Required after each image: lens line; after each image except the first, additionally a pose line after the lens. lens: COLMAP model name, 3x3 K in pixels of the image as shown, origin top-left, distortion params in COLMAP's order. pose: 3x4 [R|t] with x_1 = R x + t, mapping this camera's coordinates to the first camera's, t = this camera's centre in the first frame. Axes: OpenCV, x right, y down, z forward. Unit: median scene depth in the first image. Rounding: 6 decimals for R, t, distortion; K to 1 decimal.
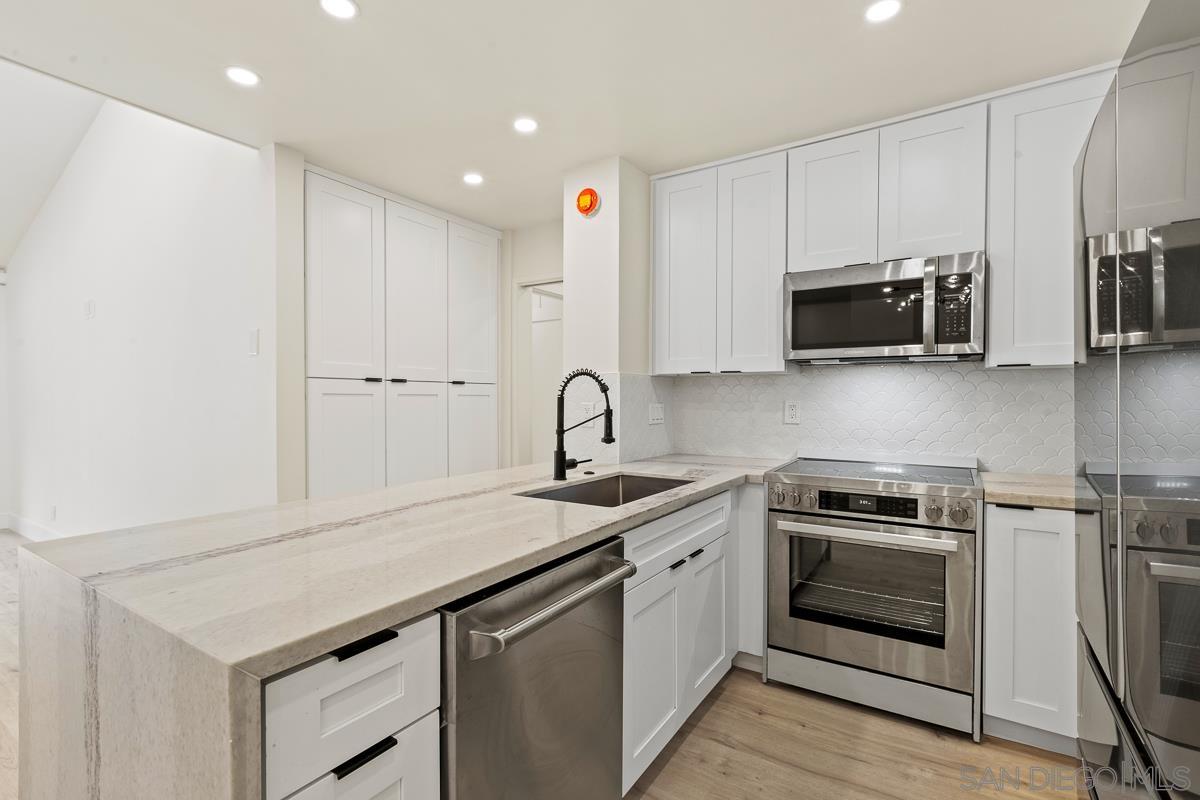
lens RADIAL K [[544.1, 0, 600.7], [0, 544.1, 405.2], [0, 0, 1]] dist [-0.000743, -0.000425]
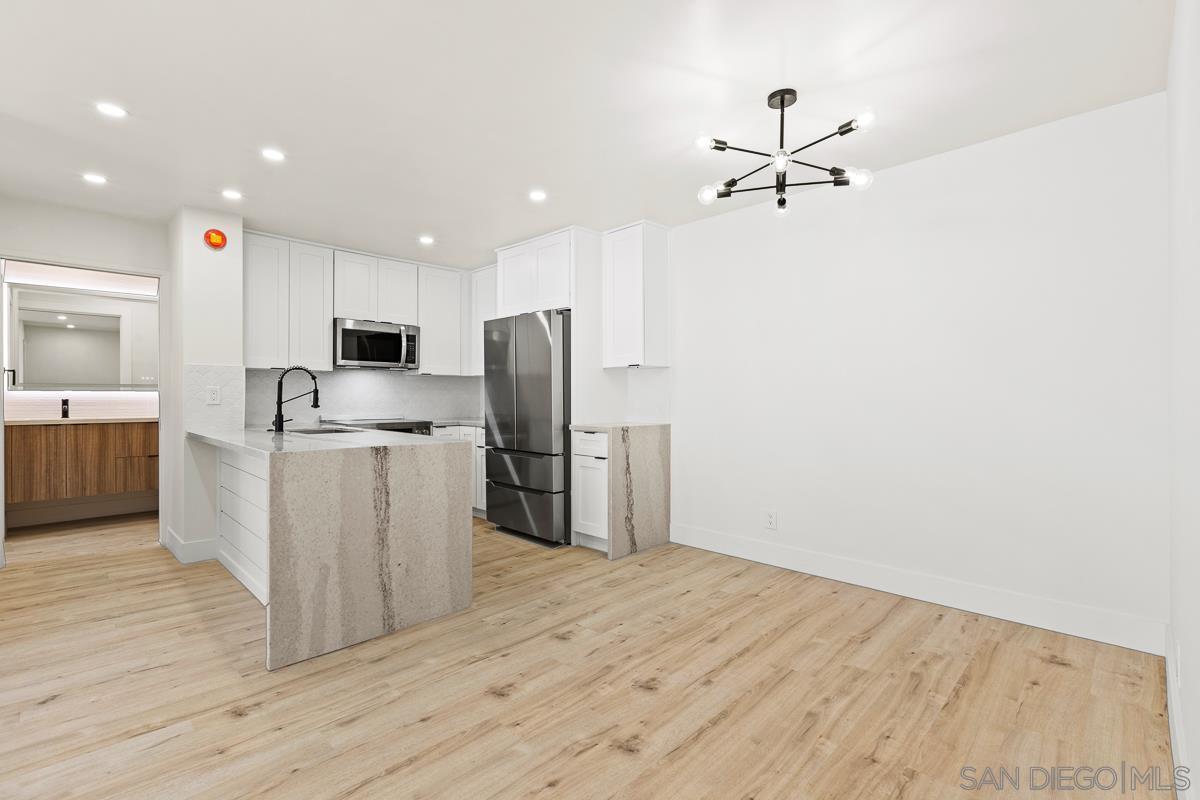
lens RADIAL K [[518.3, 0, 615.1], [0, 518.3, 395.4], [0, 0, 1]] dist [-0.000050, -0.000064]
pose [[0.176272, 0.001787, 0.984340, -1.407139], [0.011143, 0.999931, -0.003811, 0.042562], [-0.984278, 0.011641, 0.176240, -0.267272]]
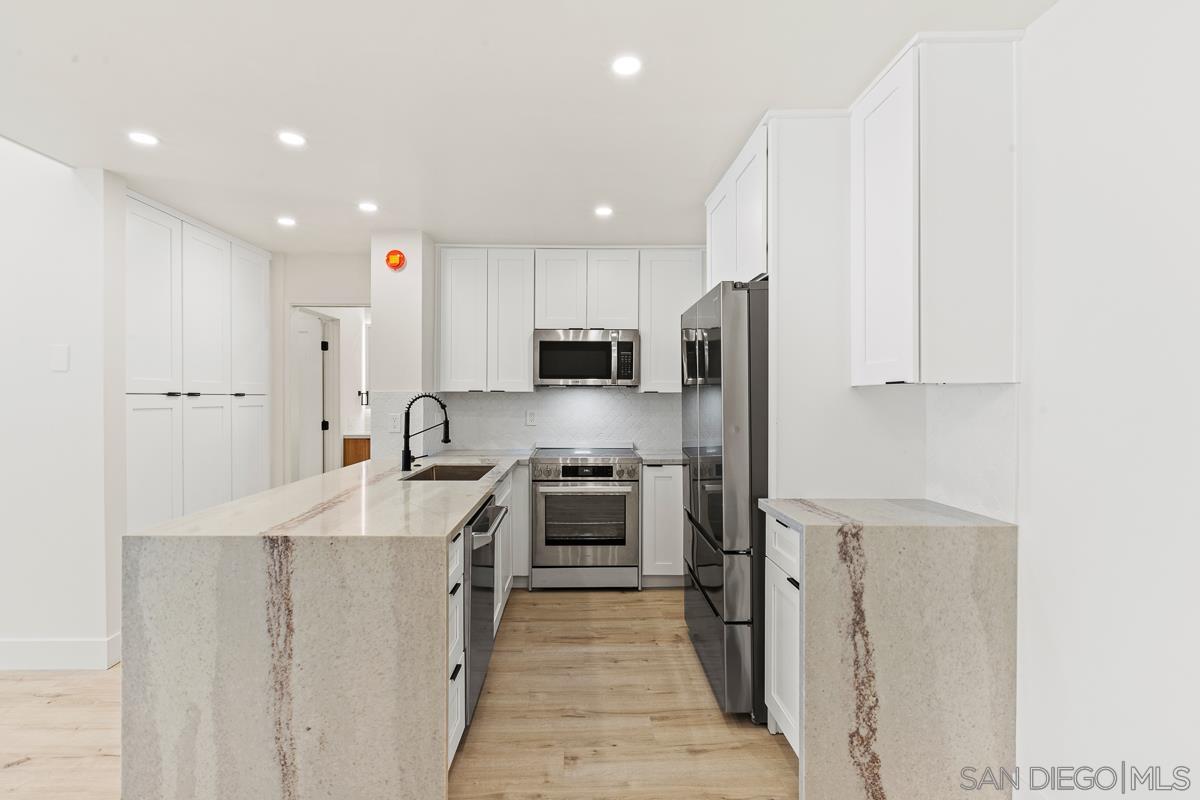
lens RADIAL K [[544.4, 0, 596.6], [0, 544.4, 397.1], [0, 0, 1]] dist [-0.001412, -0.000303]
pose [[0.819767, 0.002121, 0.572693, -0.469646], [0.003349, 0.999958, -0.008498, -0.039655], [-0.572687, 0.008884, 0.819726, -0.431630]]
